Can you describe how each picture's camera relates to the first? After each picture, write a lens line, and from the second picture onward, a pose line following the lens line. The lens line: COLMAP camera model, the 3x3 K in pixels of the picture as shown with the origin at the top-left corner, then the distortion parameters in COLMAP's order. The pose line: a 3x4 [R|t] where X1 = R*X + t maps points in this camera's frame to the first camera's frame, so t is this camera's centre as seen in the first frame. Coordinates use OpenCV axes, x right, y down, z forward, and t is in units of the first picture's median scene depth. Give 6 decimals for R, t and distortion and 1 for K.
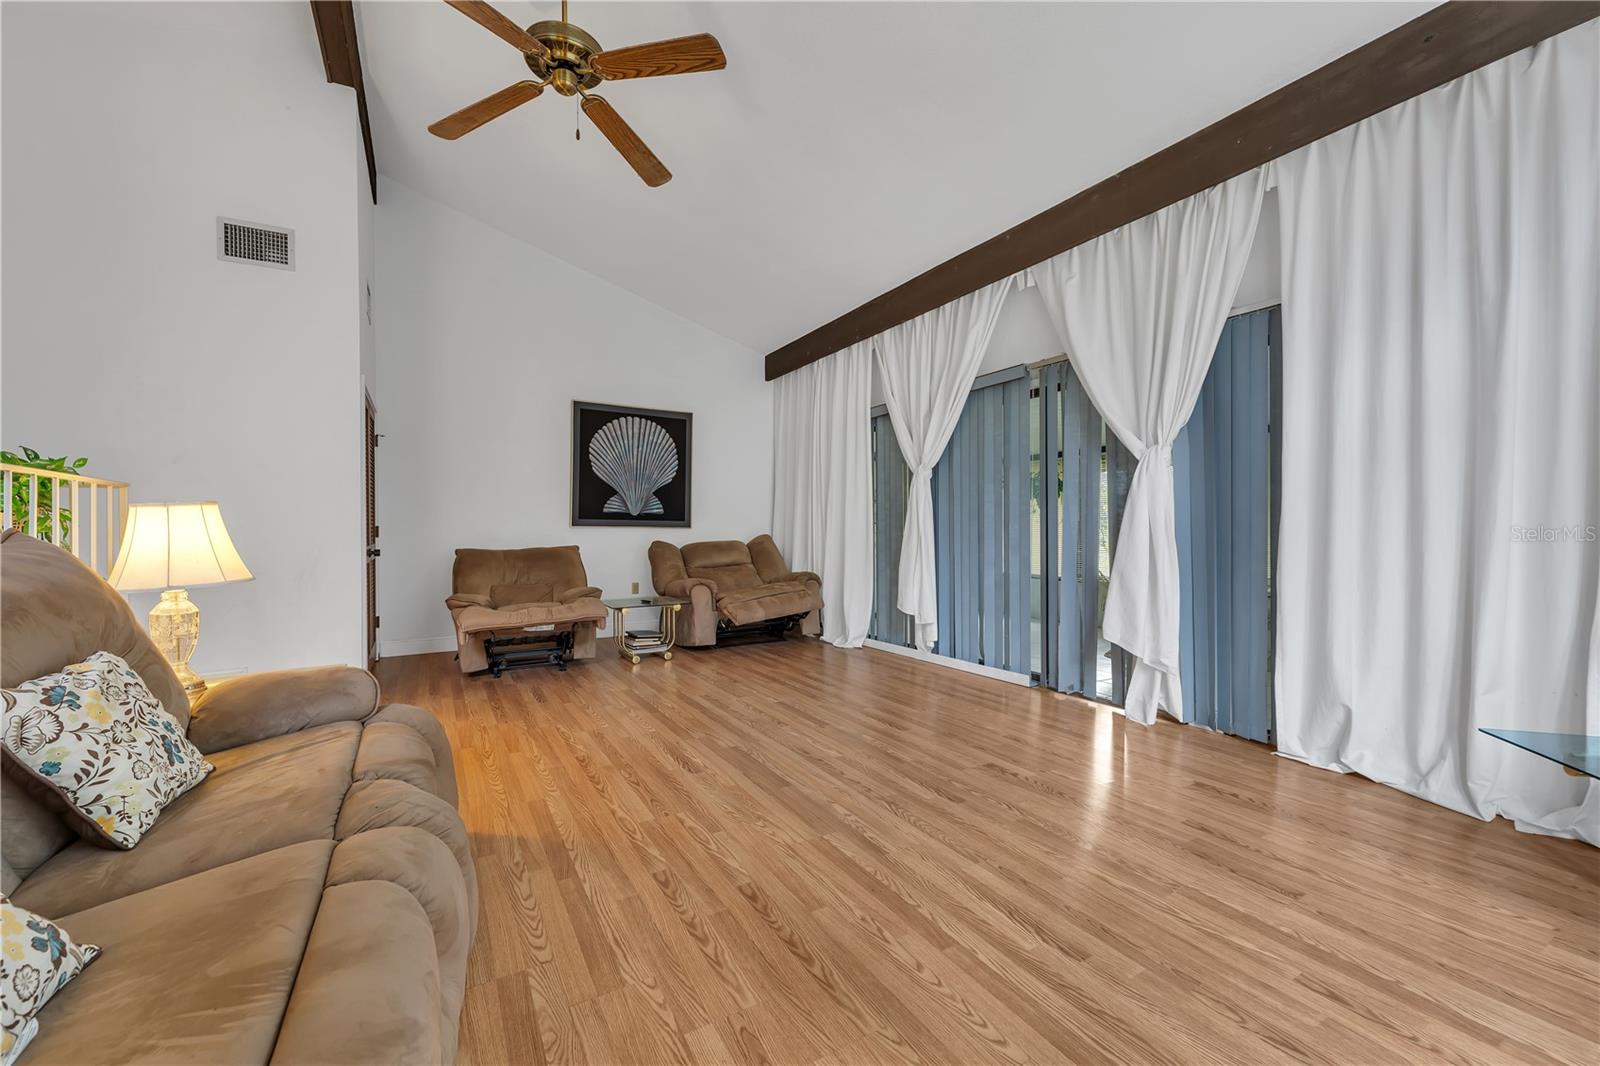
lens RADIAL K [[642.6, 0, 794.3], [0, 642.6, 536.9], [0, 0, 1]] dist [0.002469, 0.000413]
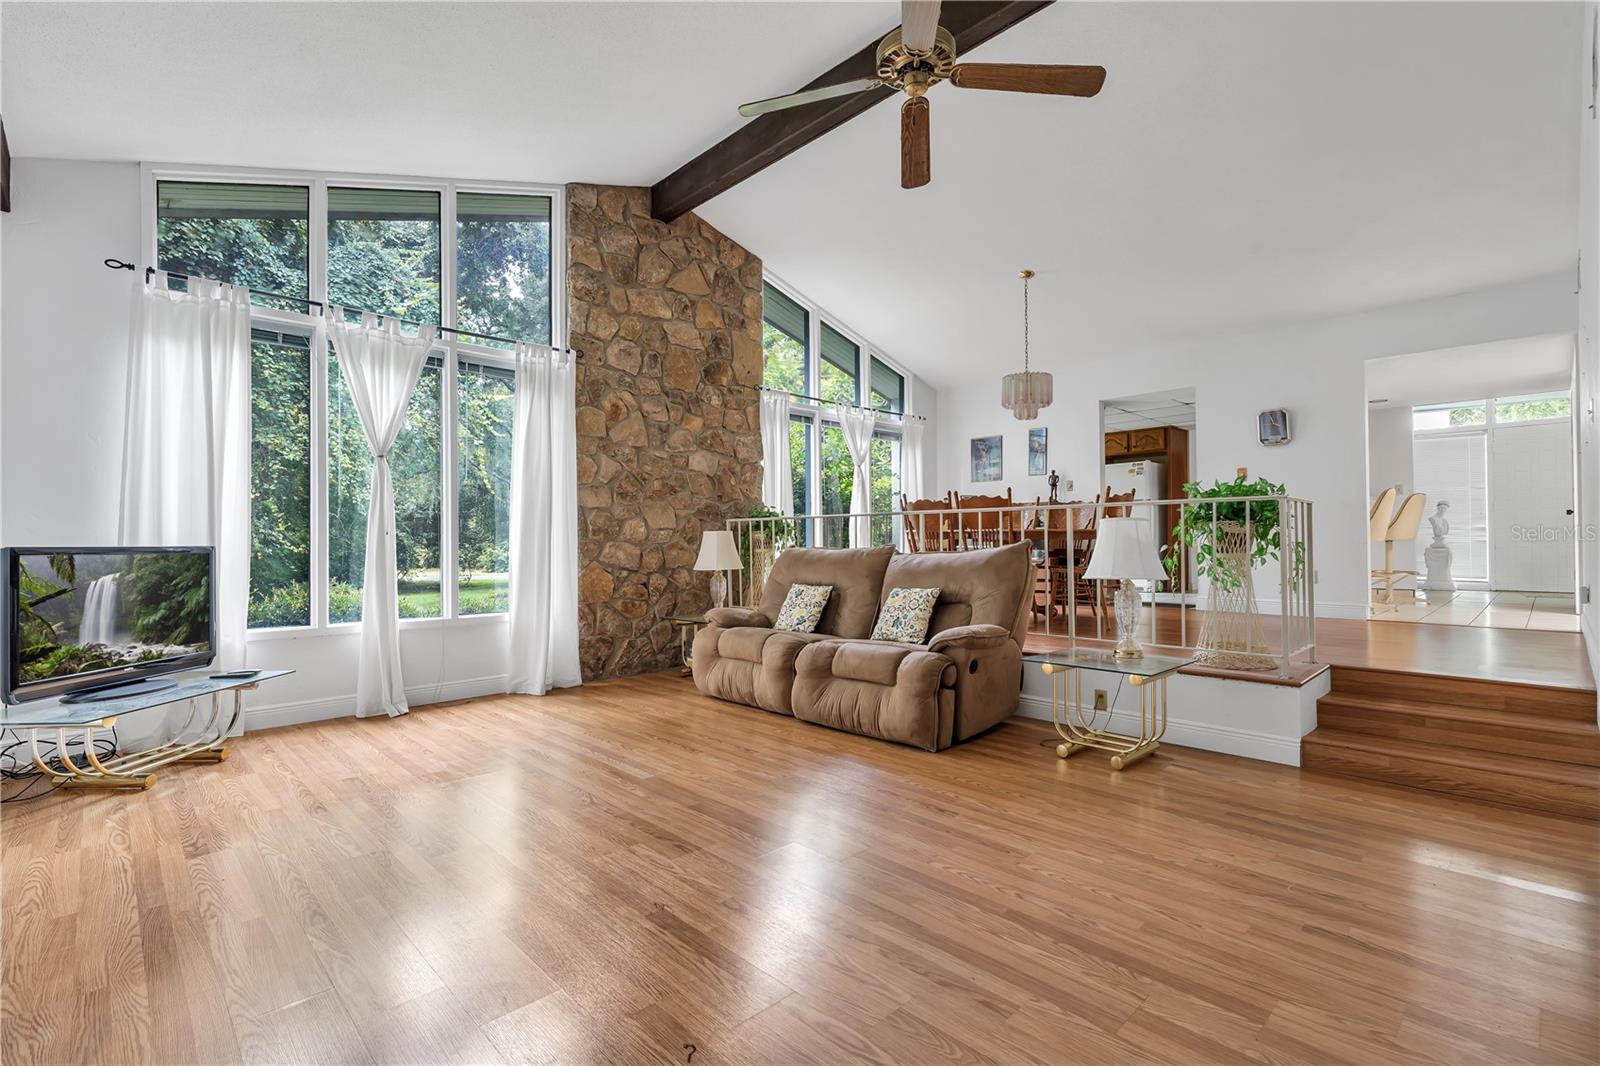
lens RADIAL K [[731.3, 0, 800.0], [0, 731.3, 533.0], [0, 0, 1]] dist [-0.000188, -0.000098]
pose [[-0.968207, 0.010493, -0.249931, 0.088714], [0.010922, 0.999940, -0.000331, -0.021964], [0.249913, -0.003050, -0.968264, 1.809463]]
